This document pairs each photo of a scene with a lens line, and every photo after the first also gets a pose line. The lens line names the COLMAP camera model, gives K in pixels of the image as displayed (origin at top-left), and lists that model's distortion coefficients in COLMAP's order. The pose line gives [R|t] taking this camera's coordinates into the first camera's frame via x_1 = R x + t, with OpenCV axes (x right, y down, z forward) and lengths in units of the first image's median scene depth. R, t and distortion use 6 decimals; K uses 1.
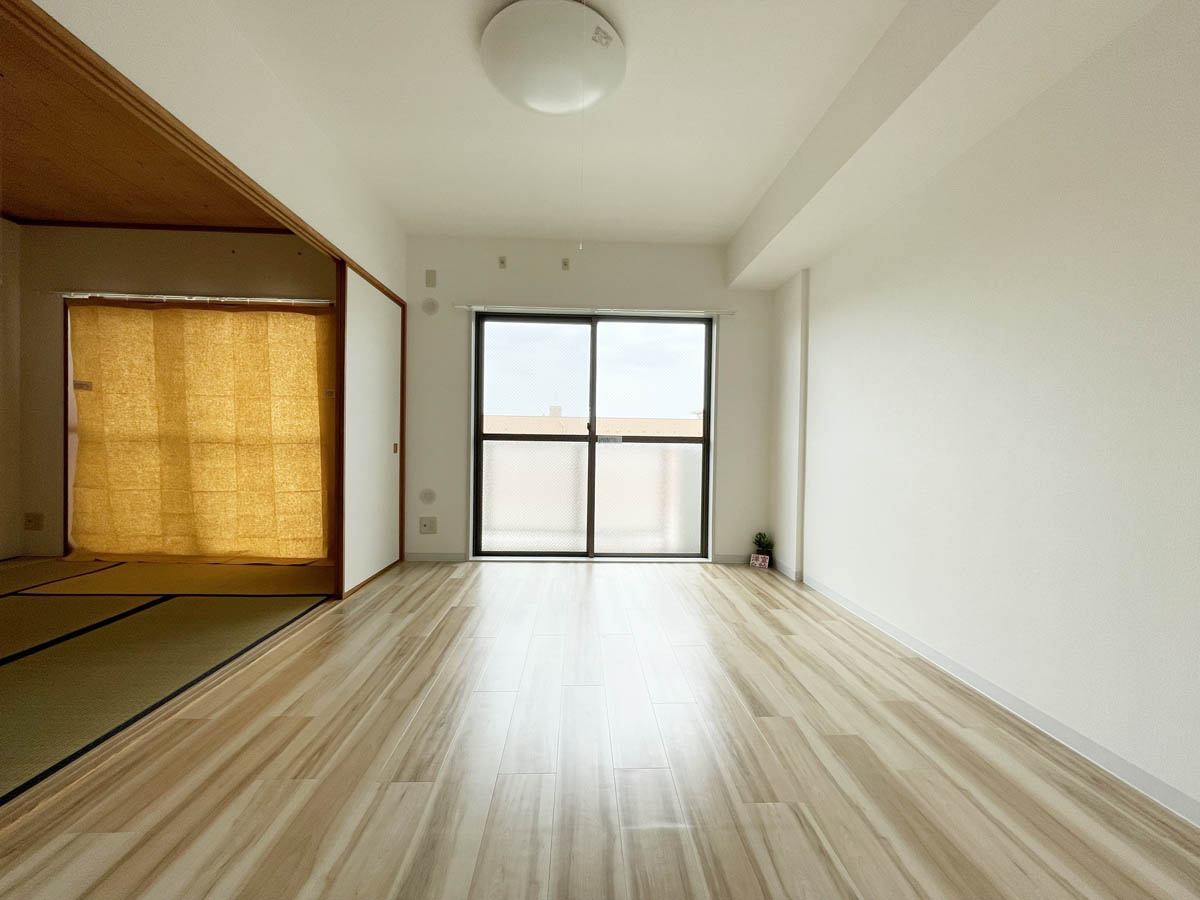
lens RADIAL K [[485.8, 0, 598.7], [0, 485.8, 449.5], [0, 0, 1]] dist [-0.002736, -0.000021]
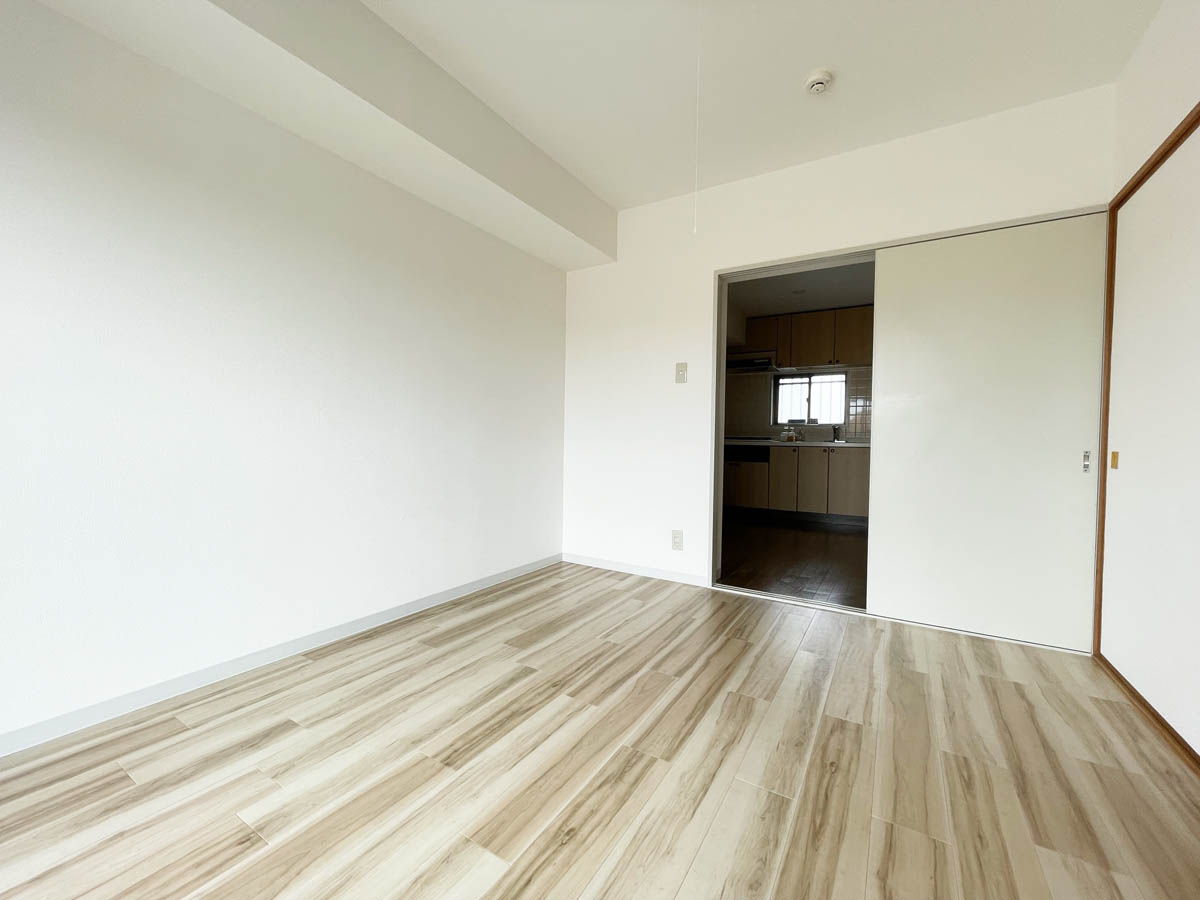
lens RADIAL K [[485.8, 0, 599.2], [0, 485.8, 448.5], [0, 0, 1]] dist [-0.002736, -0.000021]
pose [[-0.829098, -0.040408, 0.557641, -0.195881], [-0.022685, 0.998995, 0.038662, -0.011897], [-0.558643, 0.019405, -0.829182, 0.869189]]
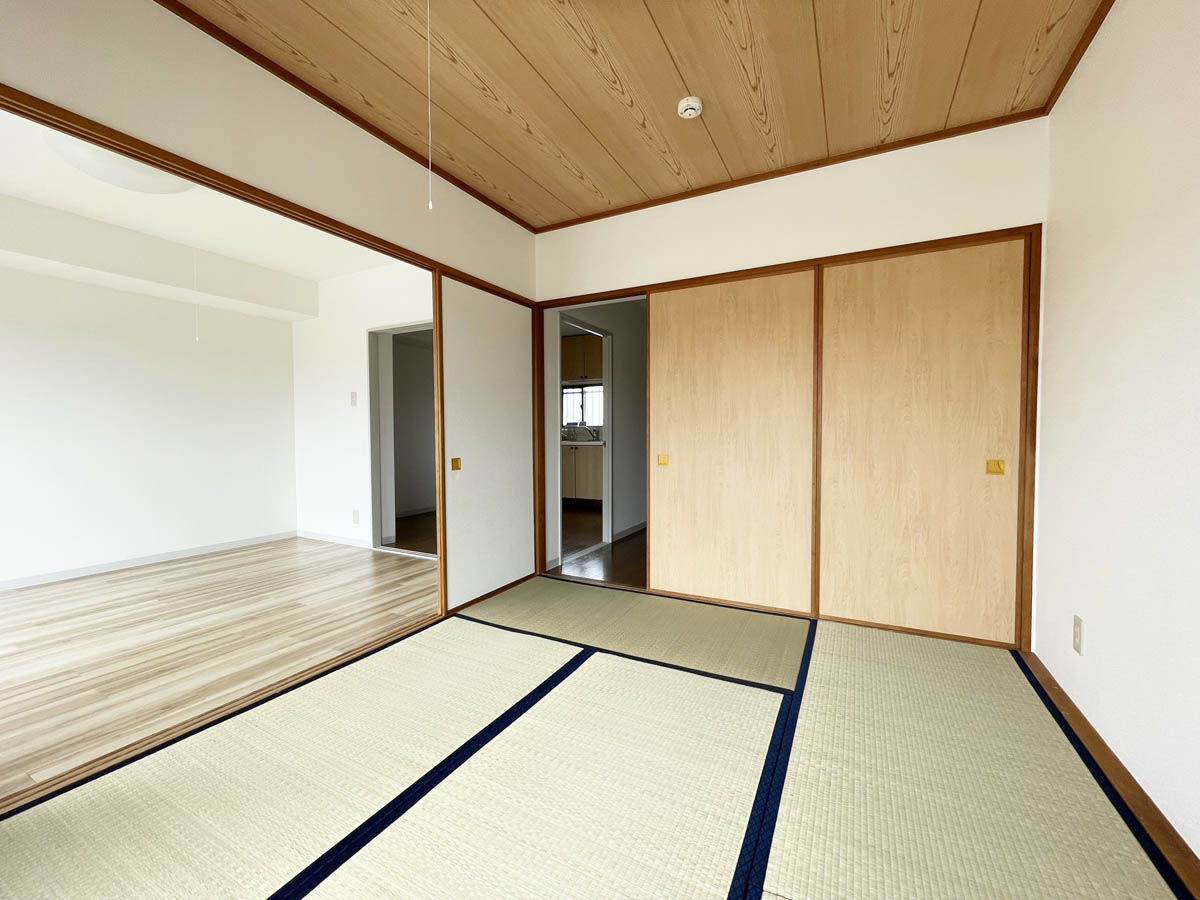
lens RADIAL K [[485.8, 0, 598.5], [0, 485.8, 449.6], [0, 0, 1]] dist [-0.002736, -0.000021]
pose [[-0.864866, -0.031906, 0.500987, -0.994504], [-0.006799, 0.998631, 0.051861, -0.057654], [-0.501956, 0.041447, -0.863899, 0.824022]]
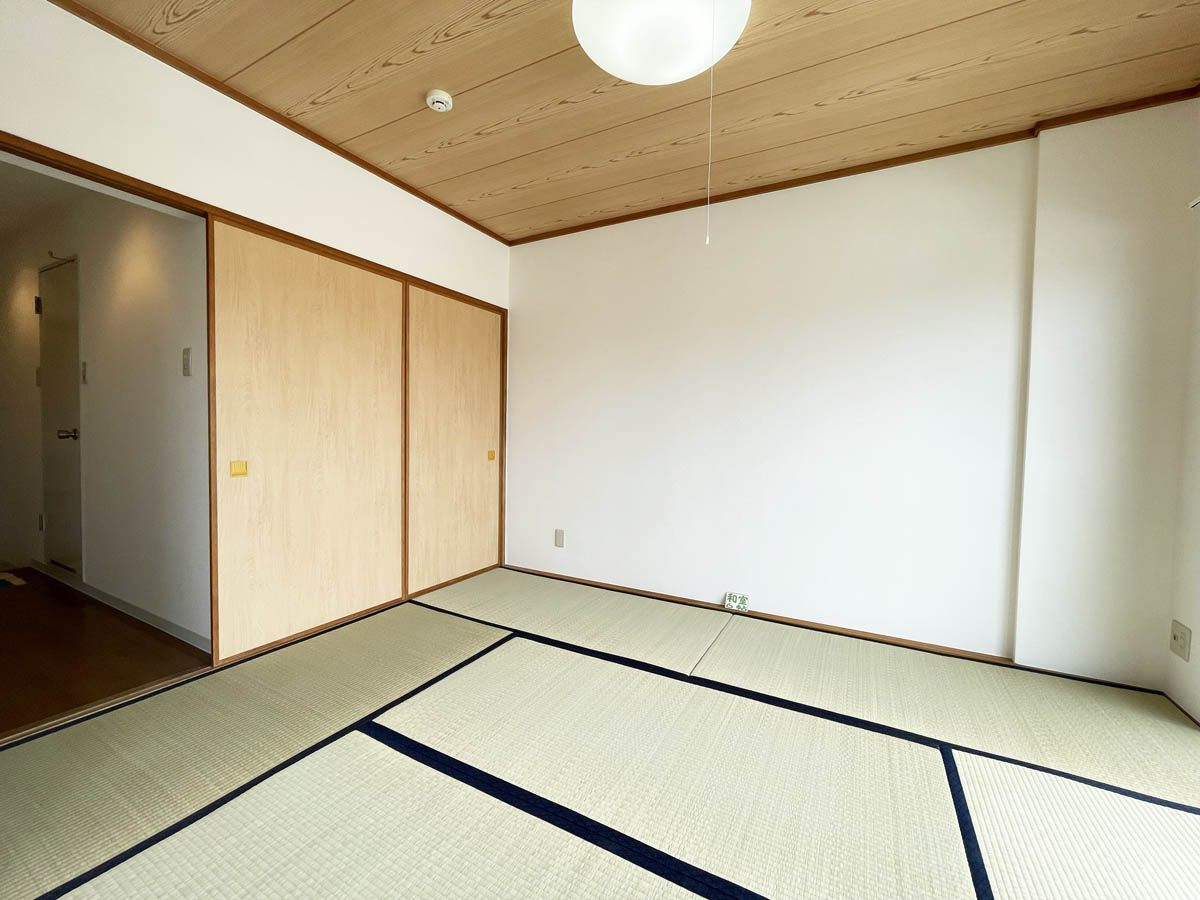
lens RADIAL K [[485.8, 0, 599.5], [0, 485.8, 449.4], [0, 0, 1]] dist [-0.002736, -0.000021]
pose [[-0.515063, 0.004352, -0.857141, -0.372160], [-0.038842, 0.998841, 0.028412, -0.054274], [0.856271, 0.047928, -0.514298, 0.717015]]
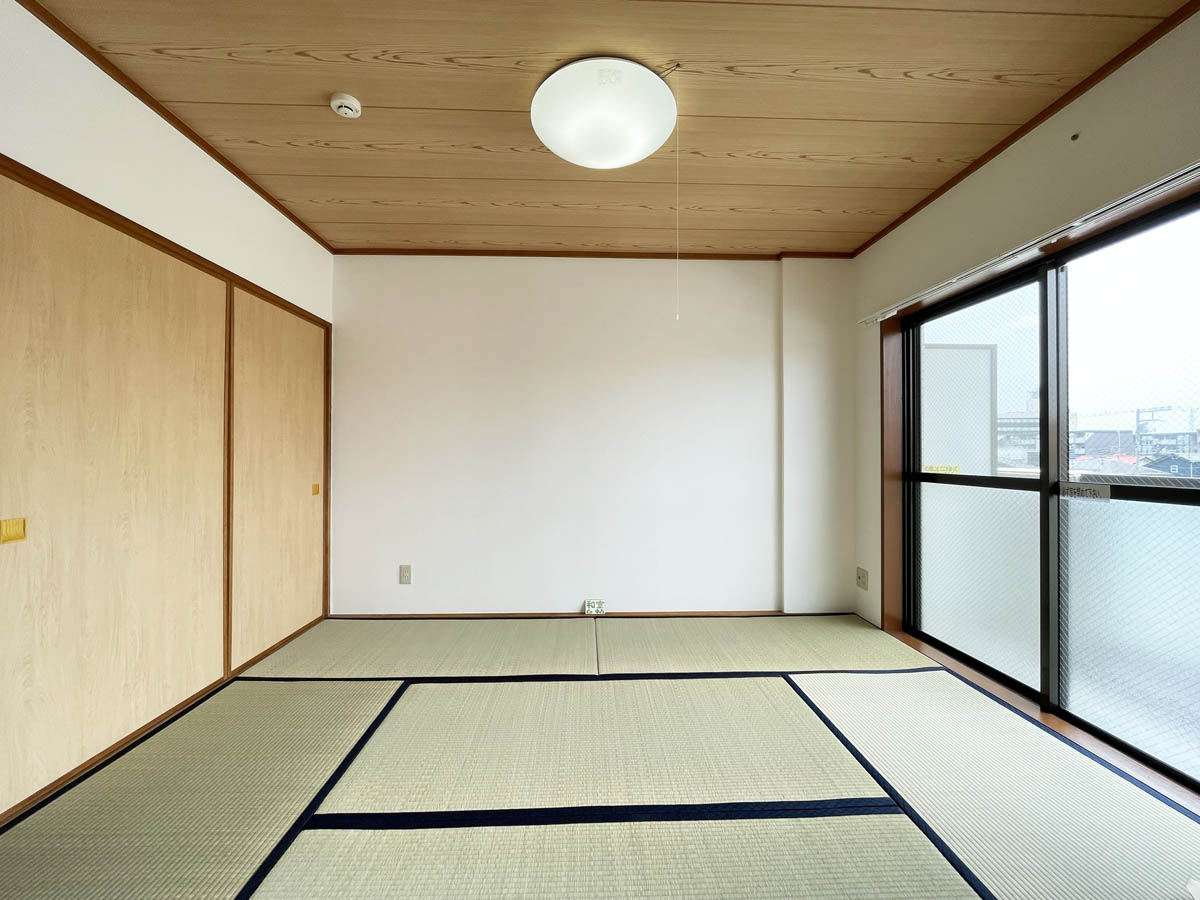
lens RADIAL K [[485.8, 0, 598.7], [0, 485.8, 449.5], [0, 0, 1]] dist [-0.002736, -0.000021]
pose [[-0.011824, -0.026687, -0.999574, -0.253690], [-0.014283, 0.999546, -0.026517, -0.060367], [0.999828, 0.013963, -0.012199, 0.521032]]
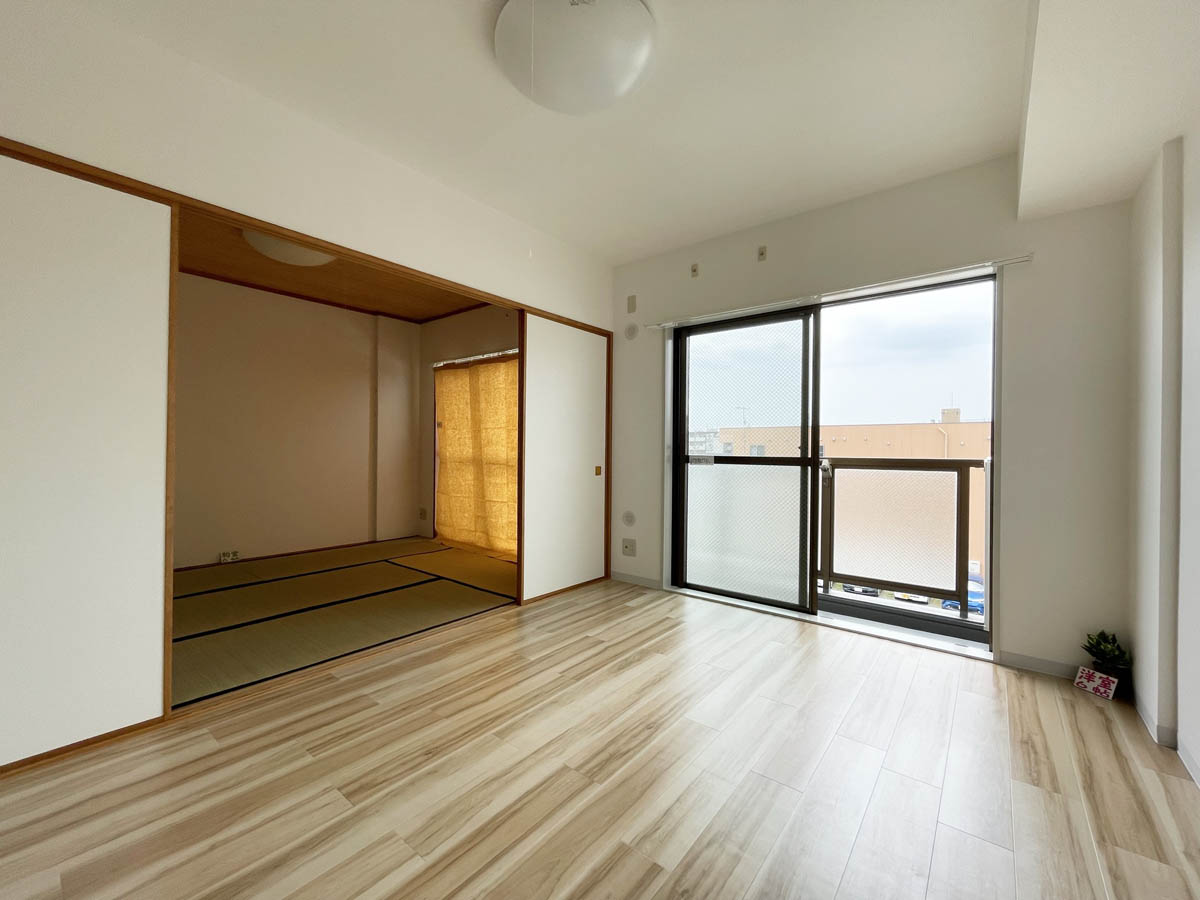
lens RADIAL K [[485.8, 0, 600.5], [0, 485.8, 450.9], [0, 0, 1]] dist [-0.002736, -0.000021]
pose [[0.753215, -0.008013, -0.657725, 0.281751], [-0.006657, 0.999782, -0.019804, -0.025007], [0.657741, 0.019295, 0.752997, 0.202887]]
